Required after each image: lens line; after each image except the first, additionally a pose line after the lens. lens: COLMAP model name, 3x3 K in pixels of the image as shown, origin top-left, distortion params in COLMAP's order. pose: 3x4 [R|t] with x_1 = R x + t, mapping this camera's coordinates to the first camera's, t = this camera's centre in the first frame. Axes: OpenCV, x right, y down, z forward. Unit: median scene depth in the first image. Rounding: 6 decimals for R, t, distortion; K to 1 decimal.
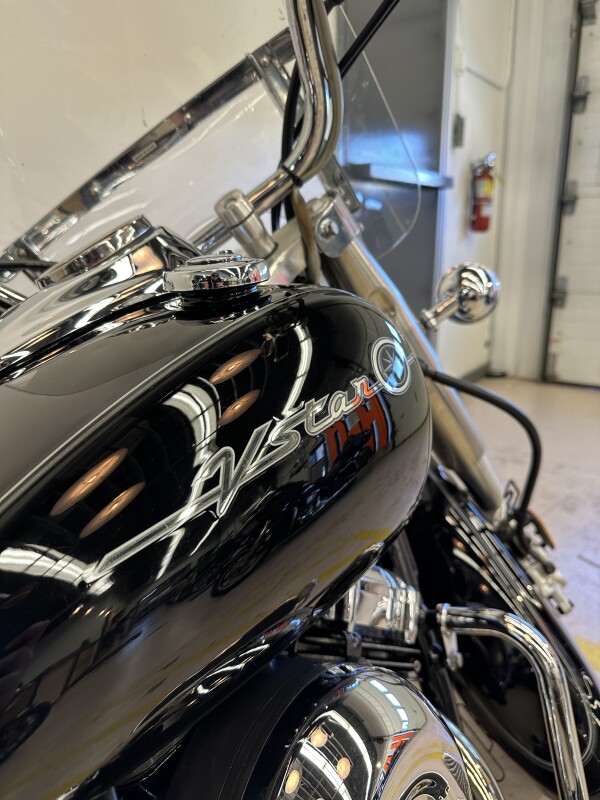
lens RADIAL K [[567.4, 0, 298.0], [0, 567.4, 396.7], [0, 0, 1]] dist [0.006816, -0.015529]
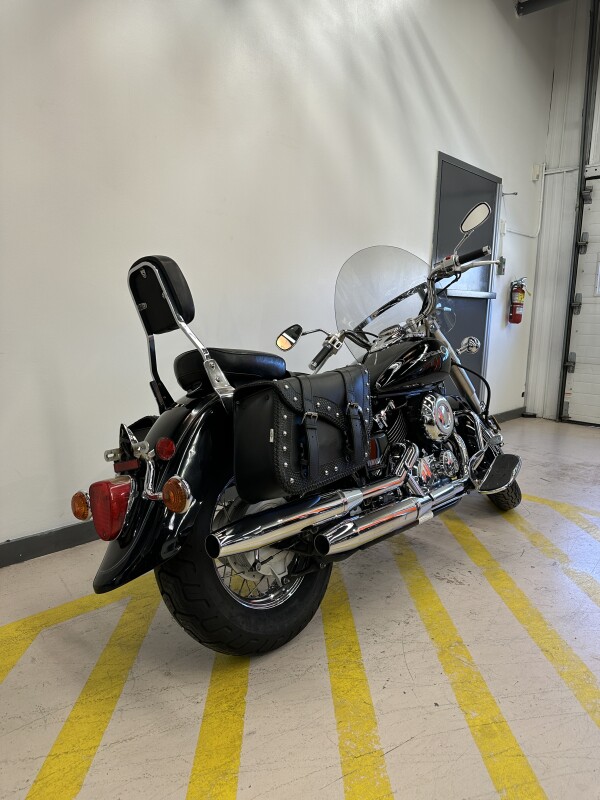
lens RADIAL K [[567.4, 0, 298.2], [0, 567.4, 402.9], [0, 0, 1]] dist [0.006816, -0.015529]
pose [[0.989127, 0.063034, -0.132870, -0.069636], [-0.077940, 0.990855, -0.110148, 0.171692], [0.124712, 0.119306, 0.984994, -0.678427]]
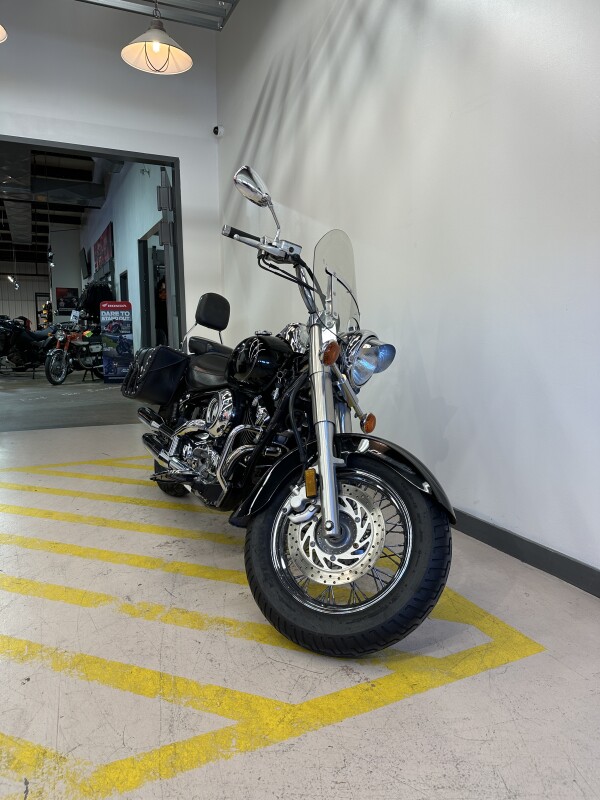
lens RADIAL K [[567.4, 0, 306.0], [0, 567.4, 394.4], [0, 0, 1]] dist [0.006816, -0.015529]
pose [[-0.494509, 0.110582, -0.862109, 0.607455], [-0.232028, 0.939083, 0.253548, -0.147535], [0.837630, 0.325416, -0.438727, 0.505325]]
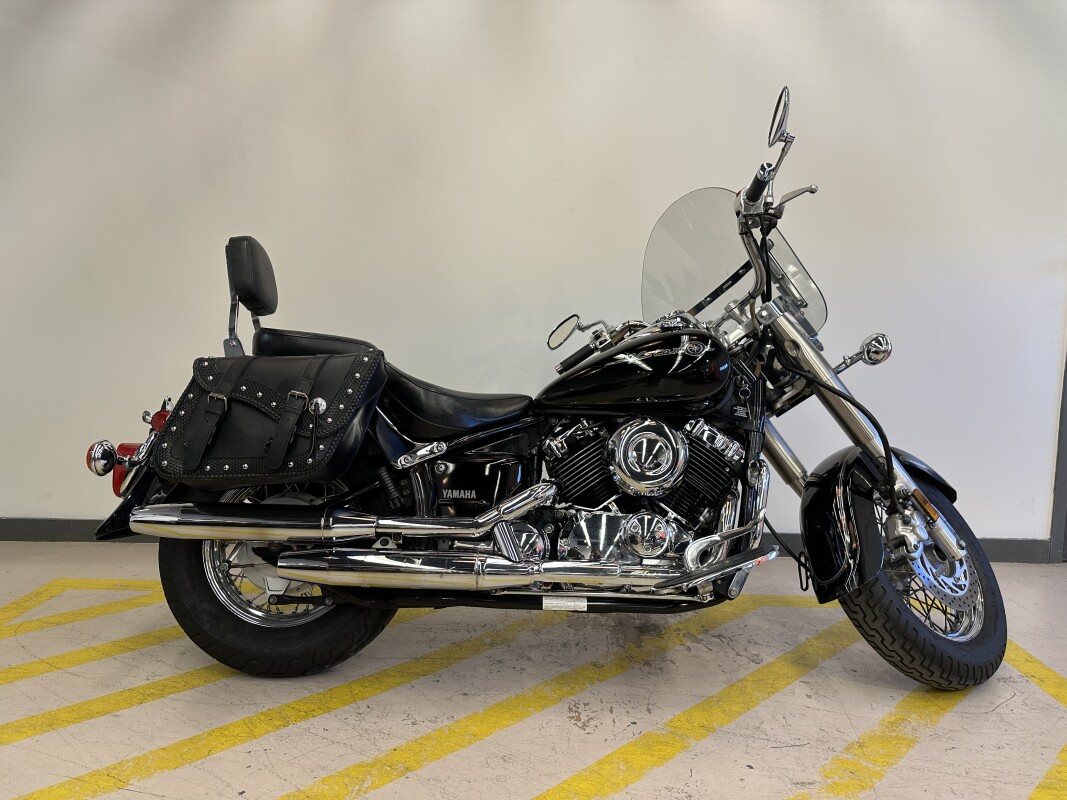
lens RADIAL K [[756.8, 0, 536.1], [0, 756.8, 399.7], [0, 0, 1]] dist [0.006816, -0.015529]
pose [[0.548341, 0.114286, -0.828409, 0.466496], [-0.247493, 0.968418, -0.030220, 0.090134], [0.798793, 0.221596, 0.559308, -0.336935]]
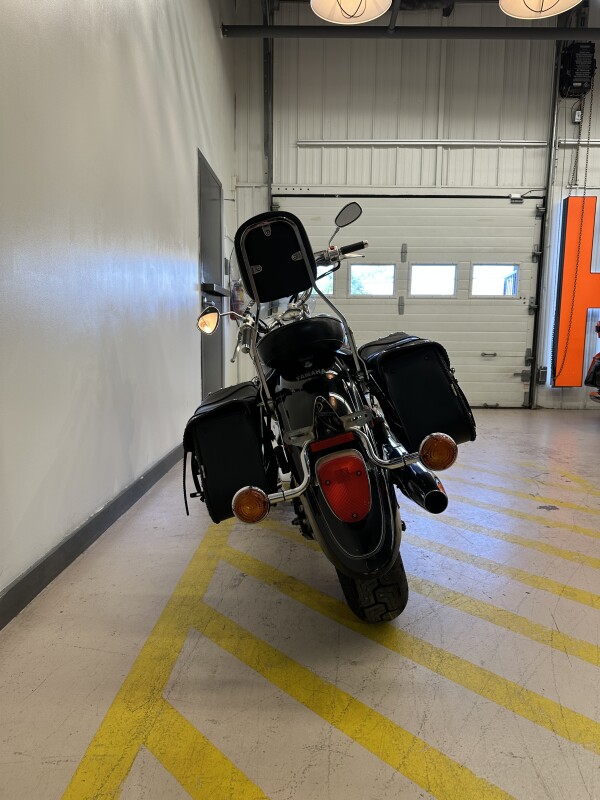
lens RADIAL K [[567.4, 0, 301.5], [0, 567.4, 406.7], [0, 0, 1]] dist [0.006816, -0.015529]
pose [[0.830663, -0.046943, 0.554794, -0.529202], [0.123587, 0.987127, -0.101516, 0.196506], [-0.542887, 0.152891, 0.825771, -0.564130]]
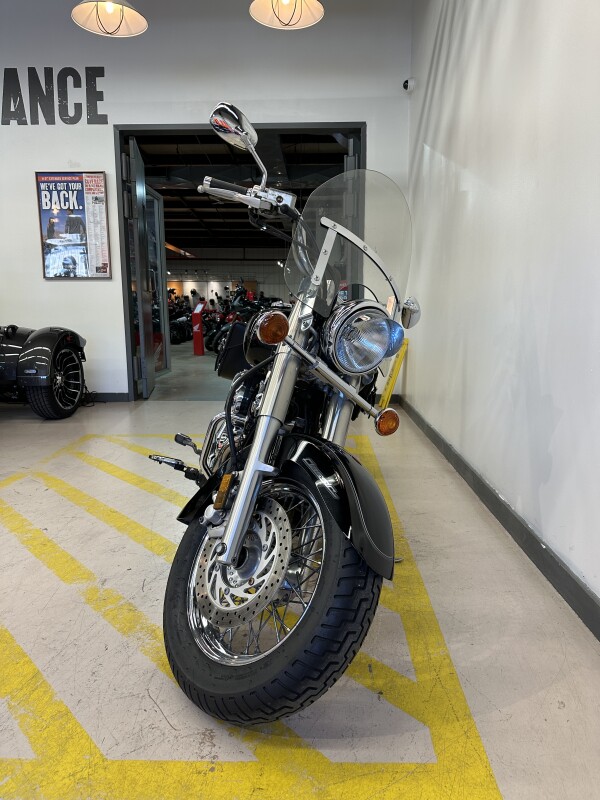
lens RADIAL K [[567.4, 0, 298.6], [0, 567.4, 404.7], [0, 0, 1]] dist [0.006816, -0.015529]
pose [[-0.839231, 0.105303, -0.533482, 0.312747], [-0.133416, 0.911209, 0.389742, -0.169230], [0.527154, 0.398259, -0.750665, 0.632049]]
